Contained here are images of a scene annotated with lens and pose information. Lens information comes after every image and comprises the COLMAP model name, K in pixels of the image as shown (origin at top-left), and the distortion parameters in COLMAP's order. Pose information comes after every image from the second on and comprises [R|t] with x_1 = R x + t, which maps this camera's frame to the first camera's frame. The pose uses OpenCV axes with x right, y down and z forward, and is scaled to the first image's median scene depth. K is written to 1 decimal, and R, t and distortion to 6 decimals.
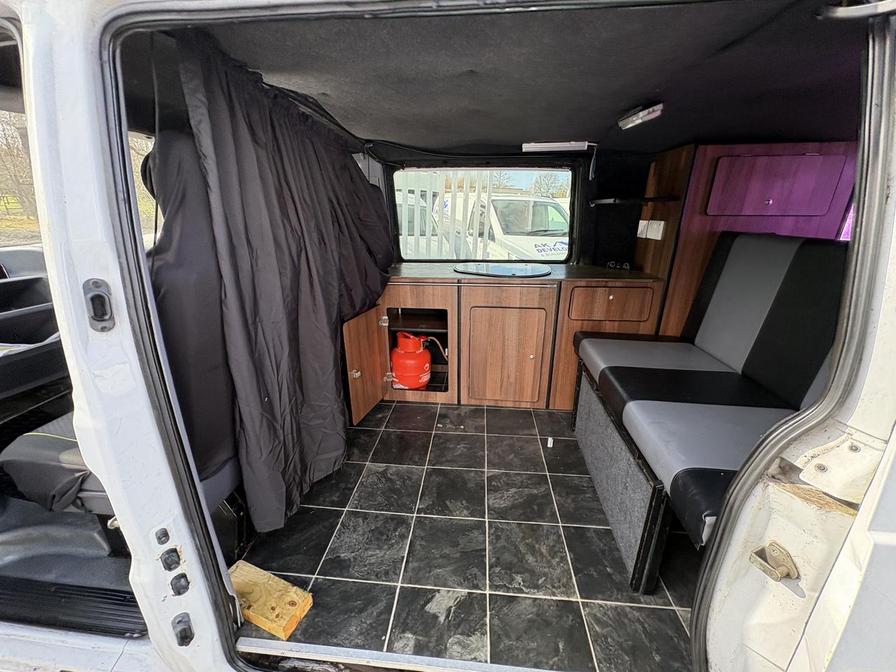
lens RADIAL K [[352.5, 0, 448.5], [0, 352.5, 337.4], [0, 0, 1]] dist [-0.004525, 0.000813]
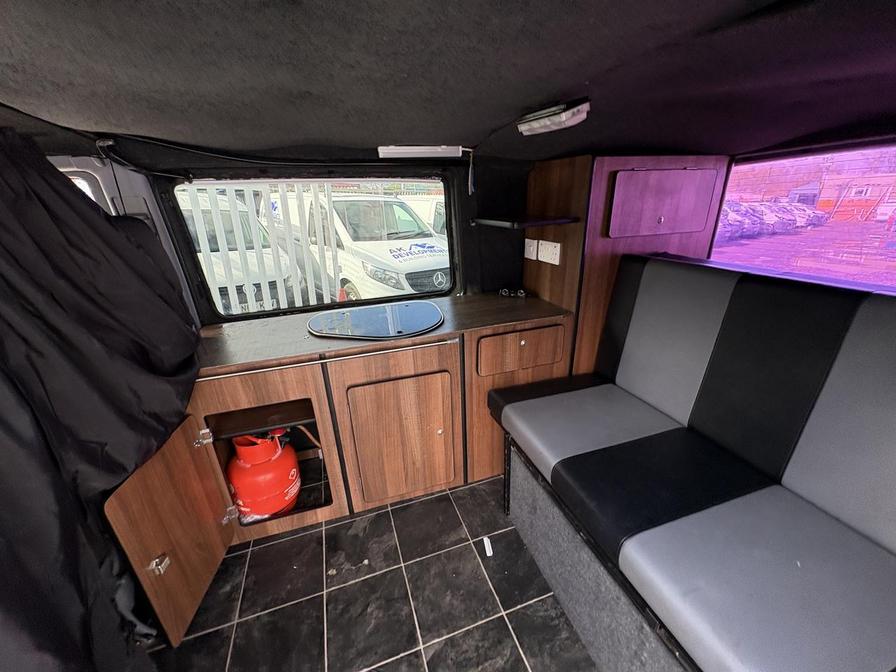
lens RADIAL K [[352.5, 0, 447.9], [0, 352.5, 338.6], [0, 0, 1]] dist [-0.004525, 0.000813]
pose [[0.911724, -0.176664, 0.370876, 0.006703], [0.168950, 0.984173, 0.053474, -0.182501], [-0.374453, 0.013906, 0.927142, 0.293717]]
